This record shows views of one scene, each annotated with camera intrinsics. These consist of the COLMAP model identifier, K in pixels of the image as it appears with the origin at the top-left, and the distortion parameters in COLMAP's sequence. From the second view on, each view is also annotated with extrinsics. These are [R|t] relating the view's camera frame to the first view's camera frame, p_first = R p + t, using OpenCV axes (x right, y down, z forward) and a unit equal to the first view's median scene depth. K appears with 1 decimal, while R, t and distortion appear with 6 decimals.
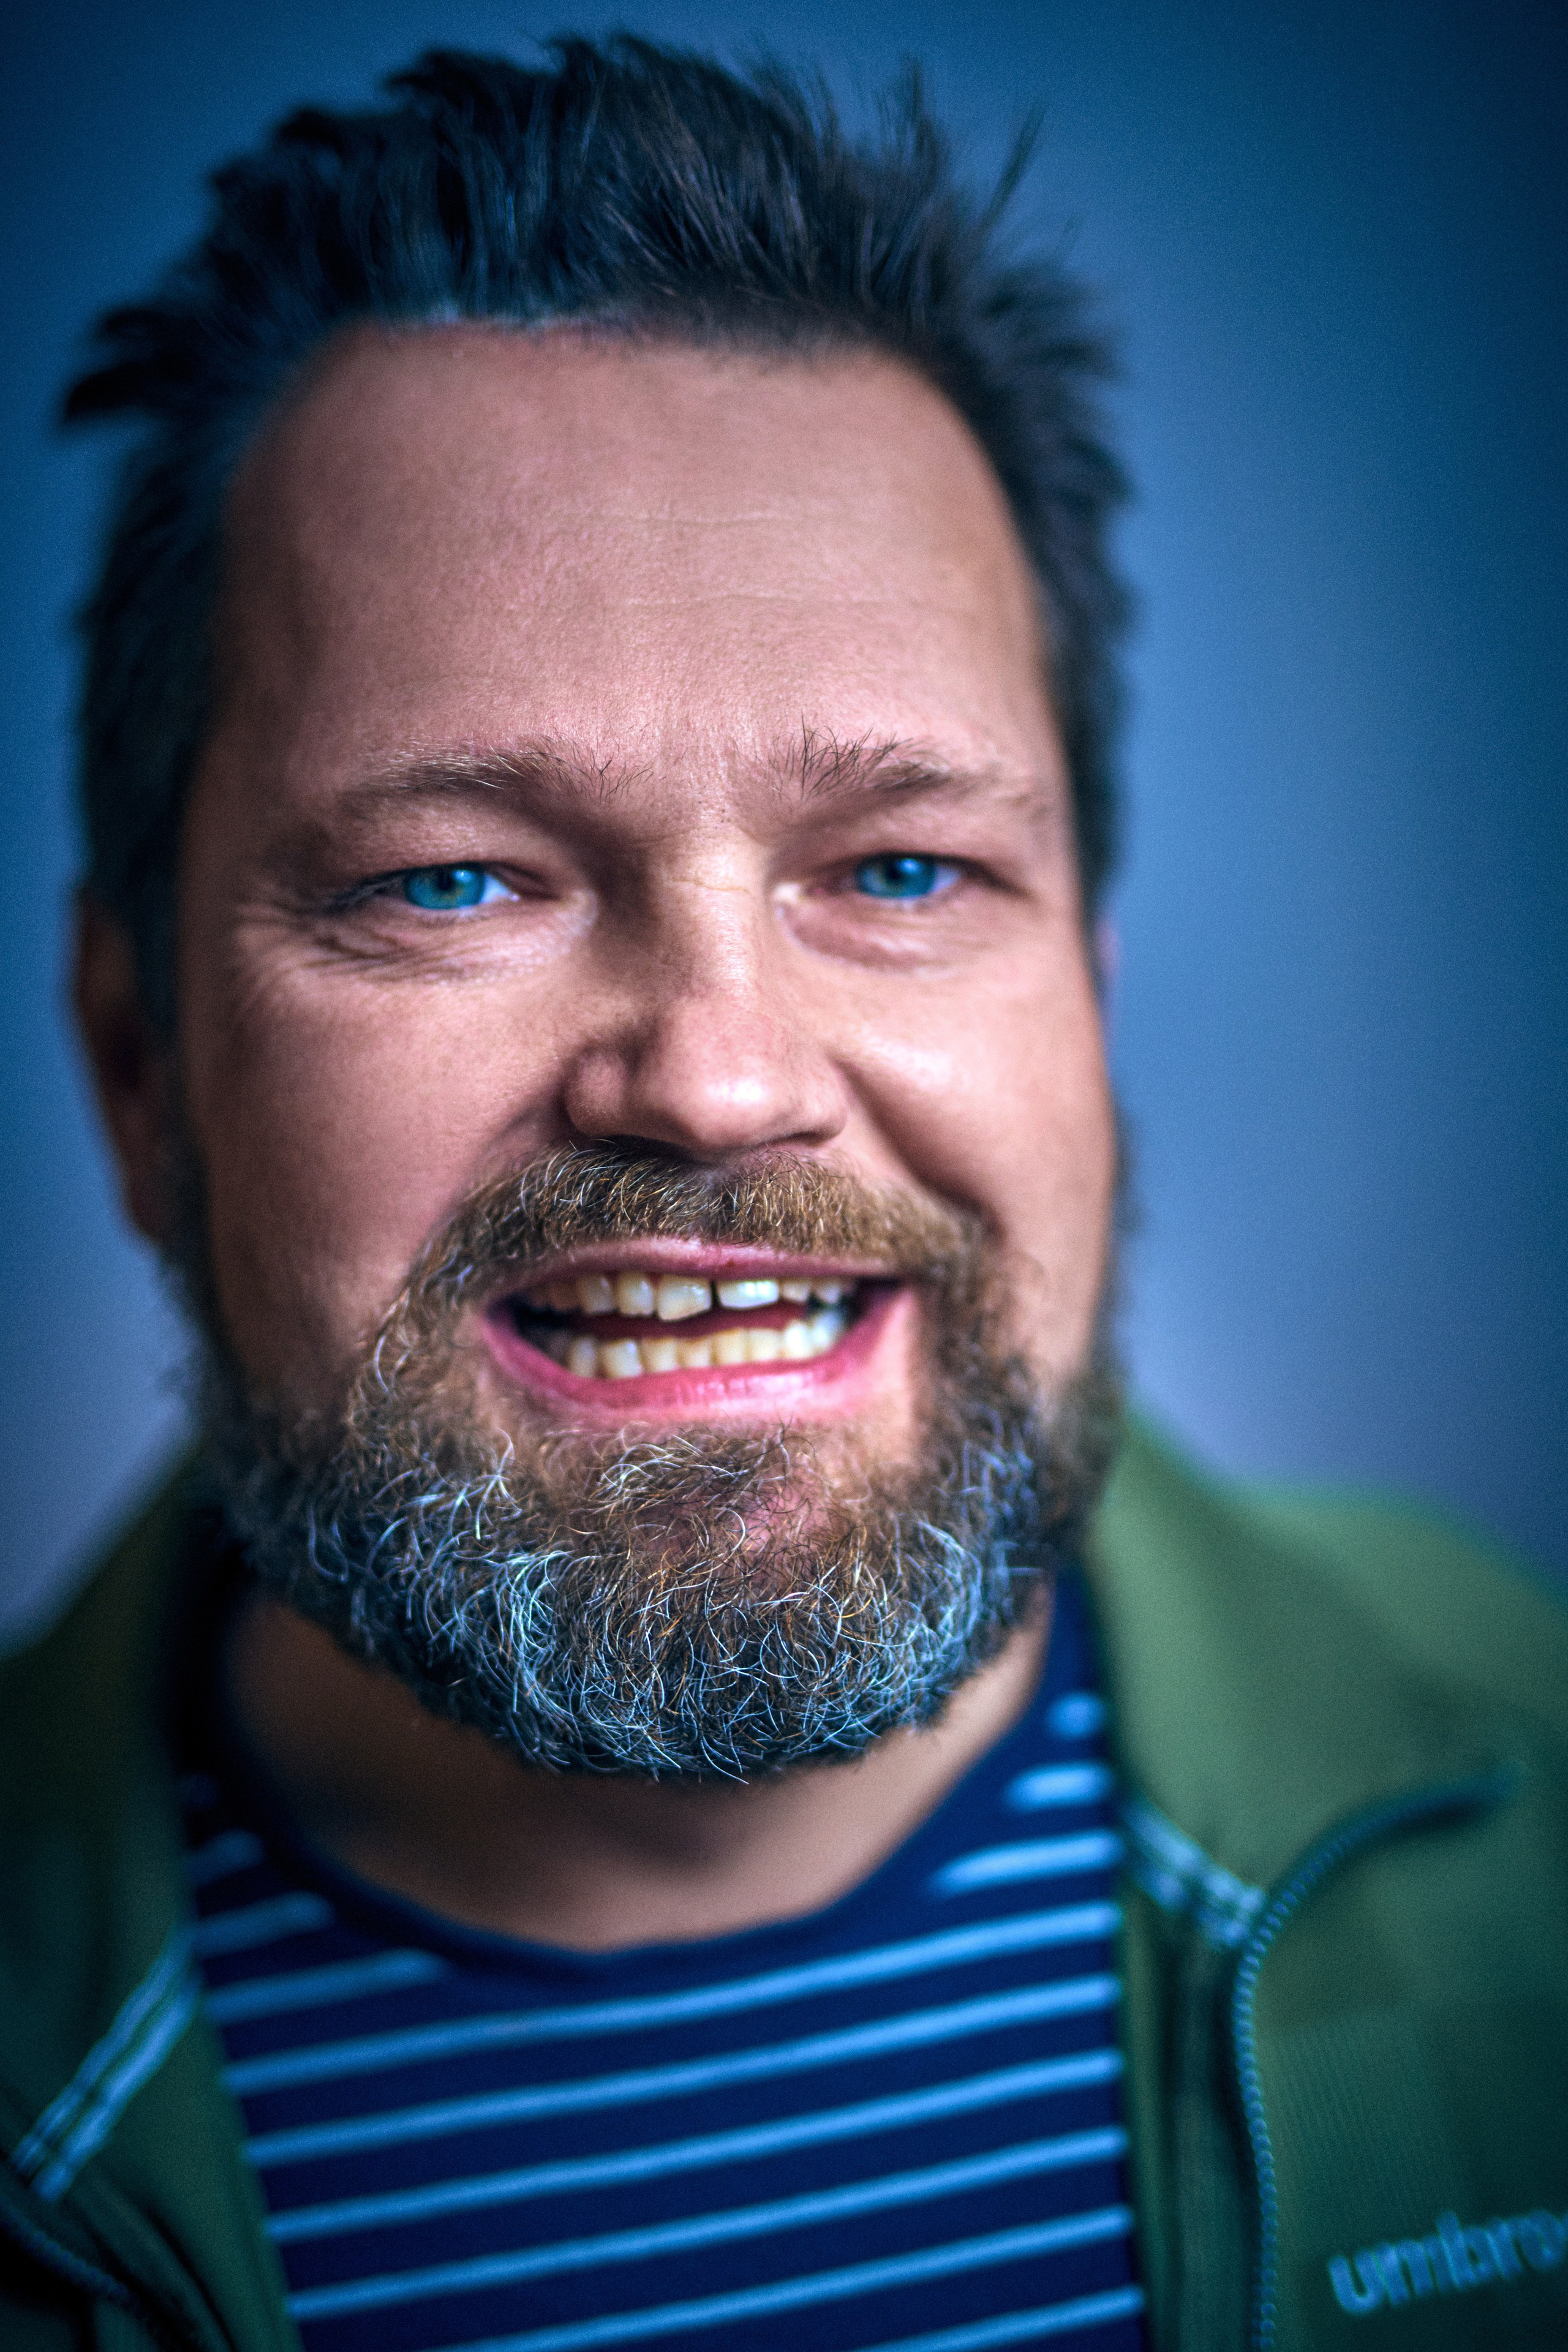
lens RADIAL K [[3281.8, 0, 722.8], [0, 3281.8, 1084.8], [0, 0, 1]] dist [0.016483, 0.000000]
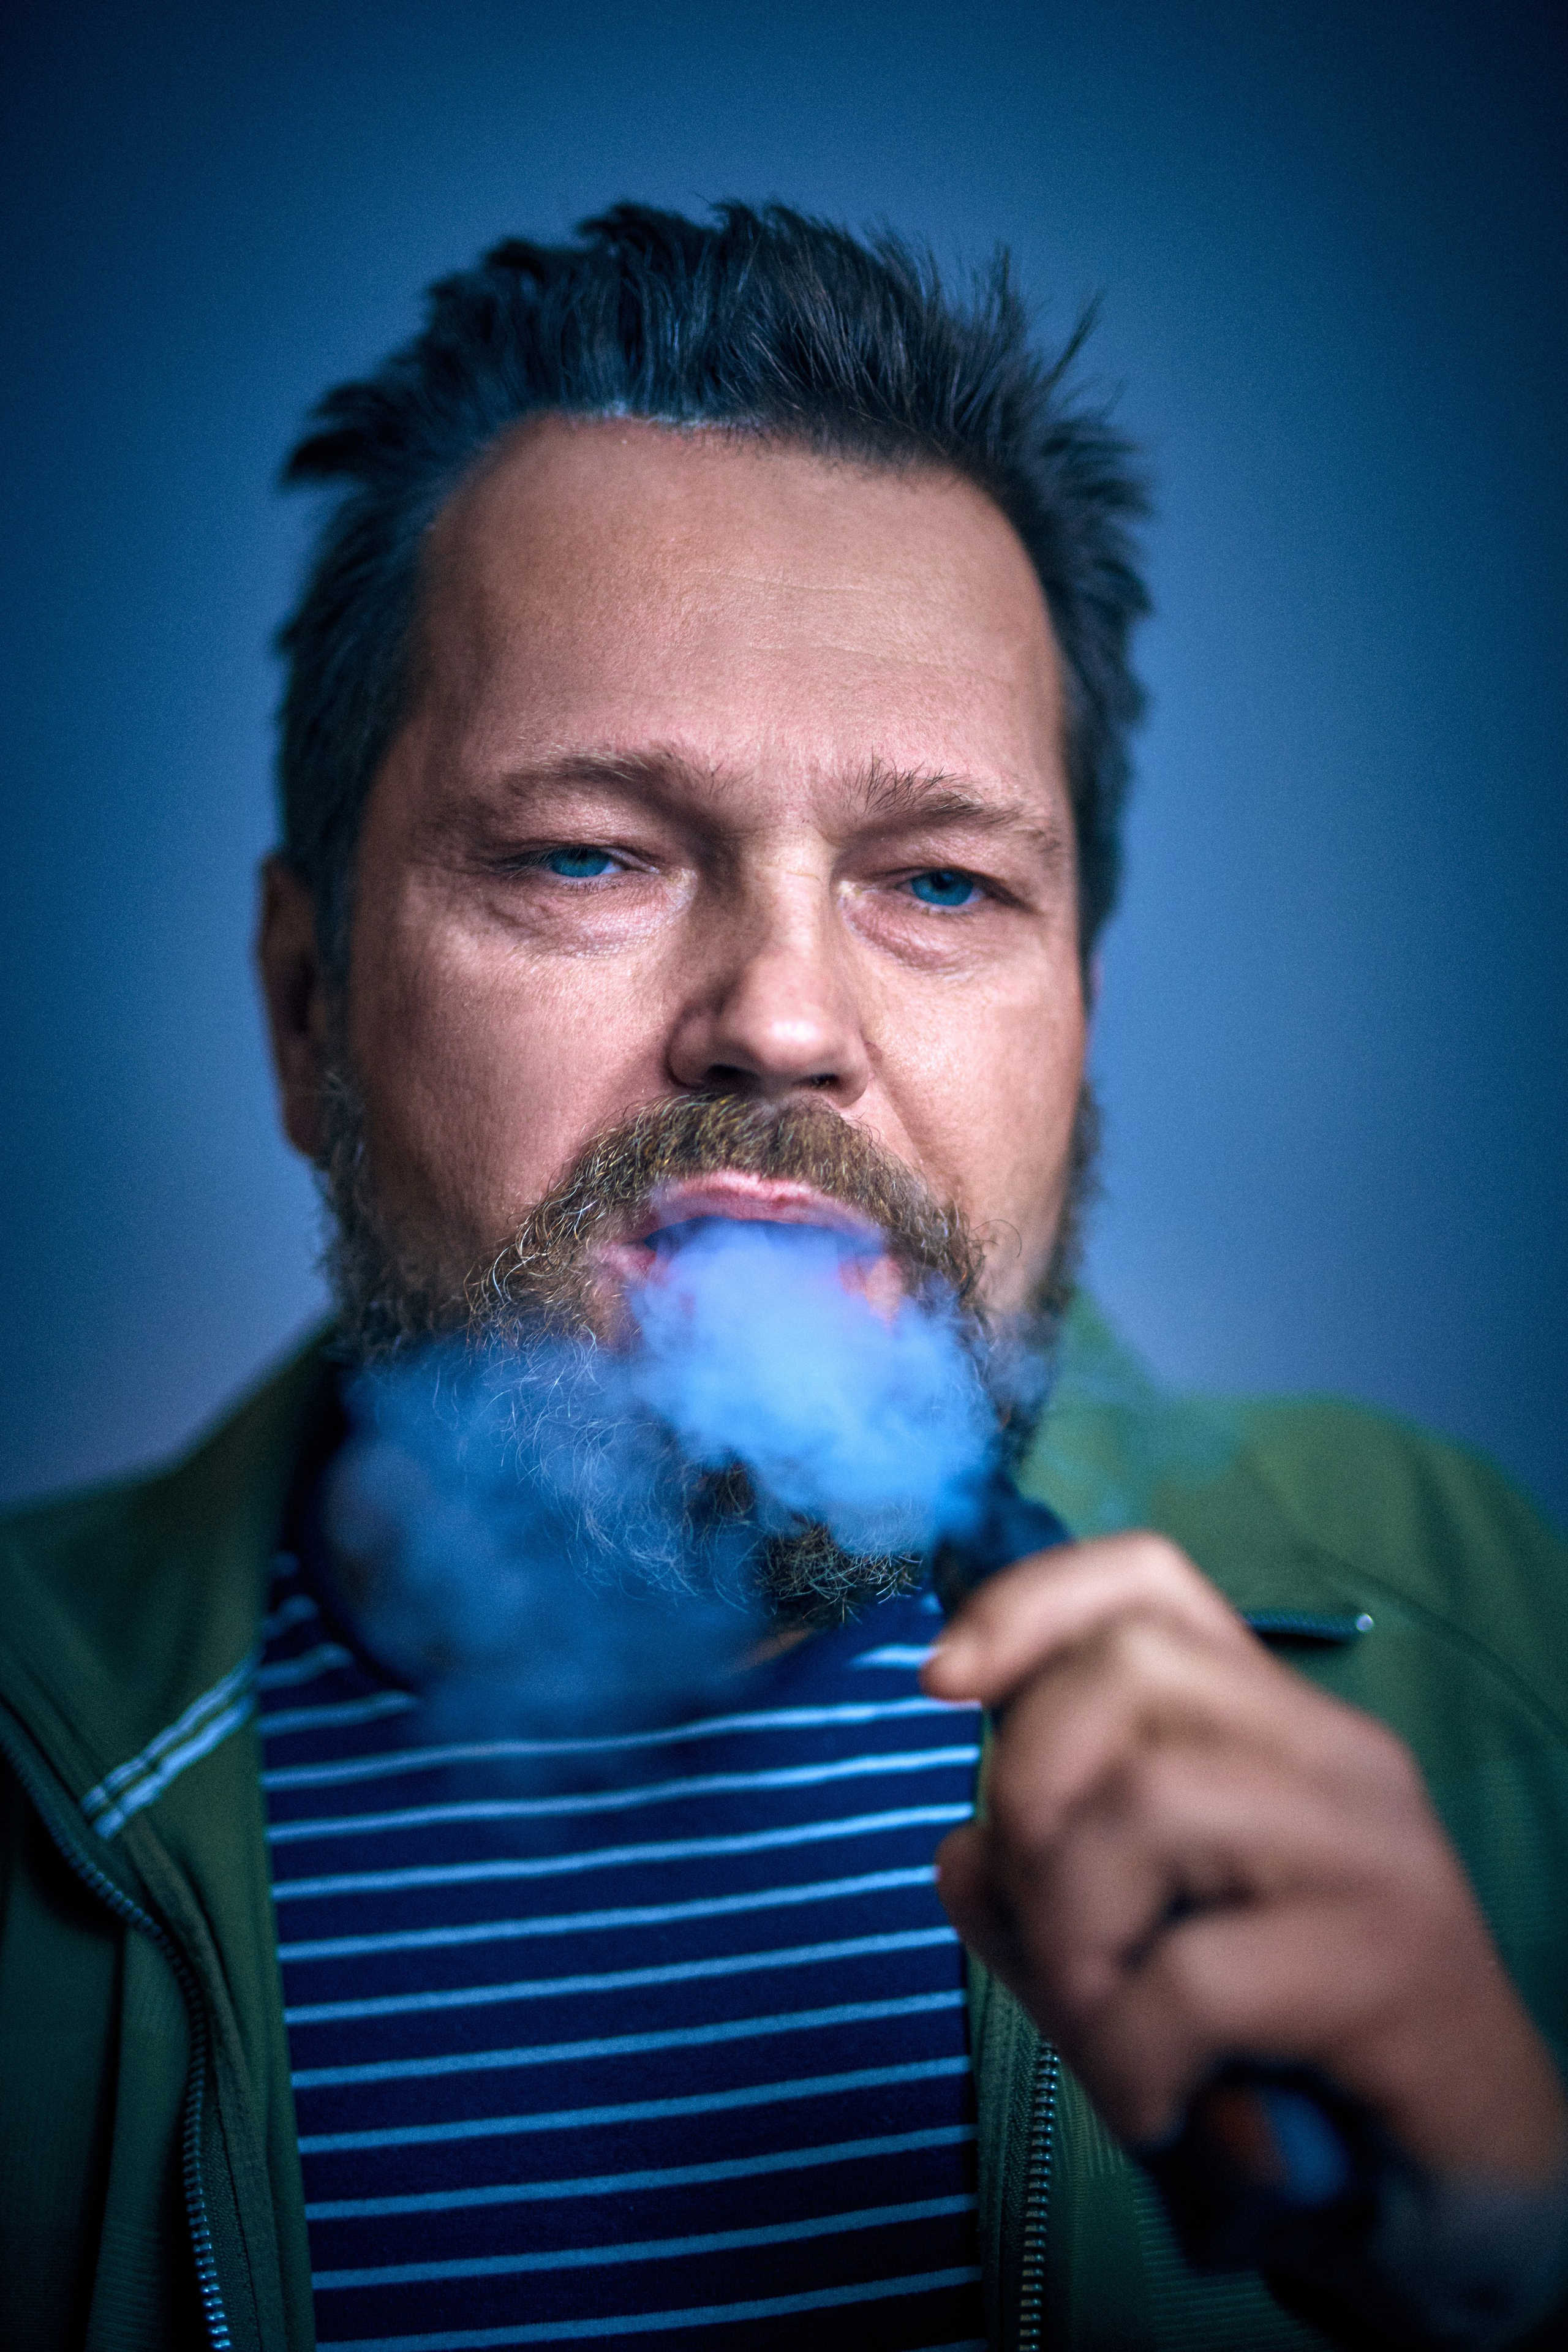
lens RADIAL K [[3281.8, 0, 775.3], [0, 3281.8, 1123.1], [0, 0, 1]] dist [0.016483, 0.000000]
pose [[0.995892, 0.089705, 0.012295, -0.015316], [-0.089128, 0.995160, -0.041383, 0.085179], [-0.015947, 0.040118, 0.999068, -0.250286]]
